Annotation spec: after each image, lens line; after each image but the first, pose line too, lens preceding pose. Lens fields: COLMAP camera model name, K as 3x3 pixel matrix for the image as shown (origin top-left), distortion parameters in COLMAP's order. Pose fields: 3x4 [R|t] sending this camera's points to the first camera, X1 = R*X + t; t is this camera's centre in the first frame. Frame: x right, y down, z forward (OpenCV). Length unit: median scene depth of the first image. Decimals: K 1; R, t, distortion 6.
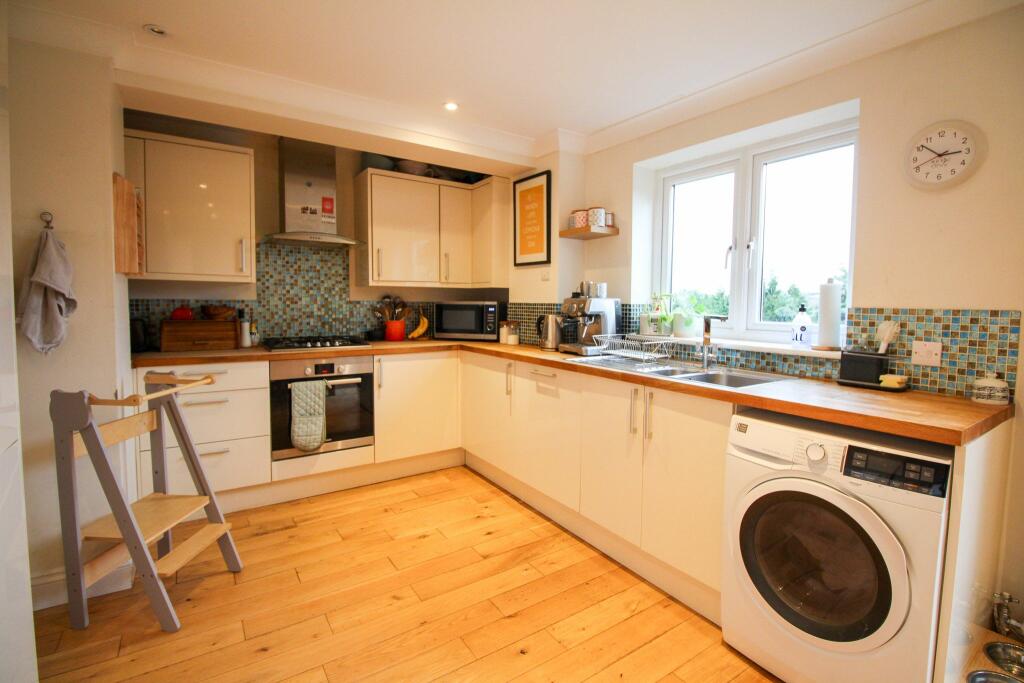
lens RADIAL K [[472.9, 0, 519.0], [0, 472.9, 328.0], [0, 0, 1]] dist [-0.004443, -0.009058]
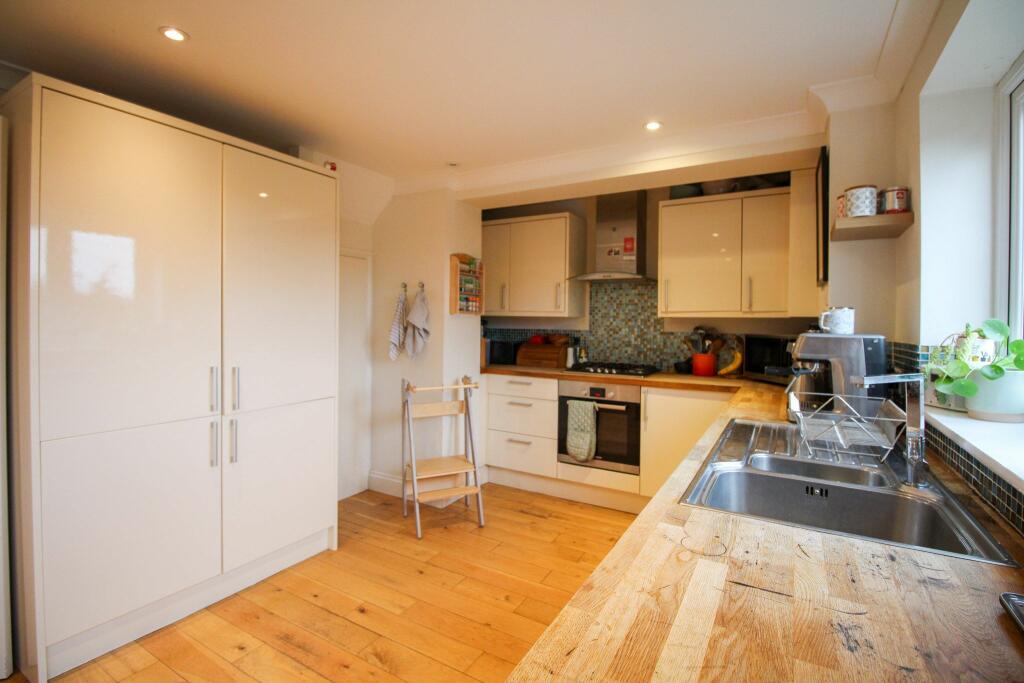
lens RADIAL K [[472.9, 0, 526.1], [0, 472.9, 326.6], [0, 0, 1]] dist [-0.004443, -0.009058]
pose [[0.443391, 0.003420, -0.896322, 0.521100], [-0.058602, 0.997964, -0.025181, -0.031274], [0.894411, 0.063691, 0.442688, 0.344010]]
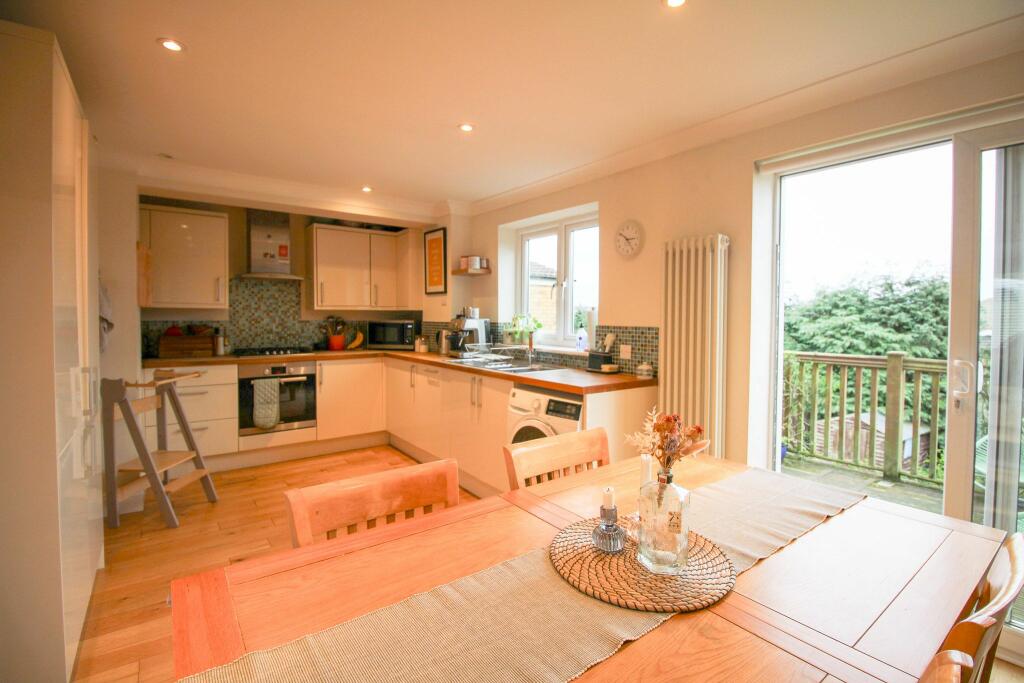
lens RADIAL K [[472.9, 0, 522.5], [0, 472.9, 327.0], [0, 0, 1]] dist [-0.004443, -0.009058]
pose [[0.998585, -0.005842, 0.052863, 0.232819], [0.007523, 0.999471, -0.031641, 0.008645], [-0.052650, 0.031994, 0.998100, -0.430008]]
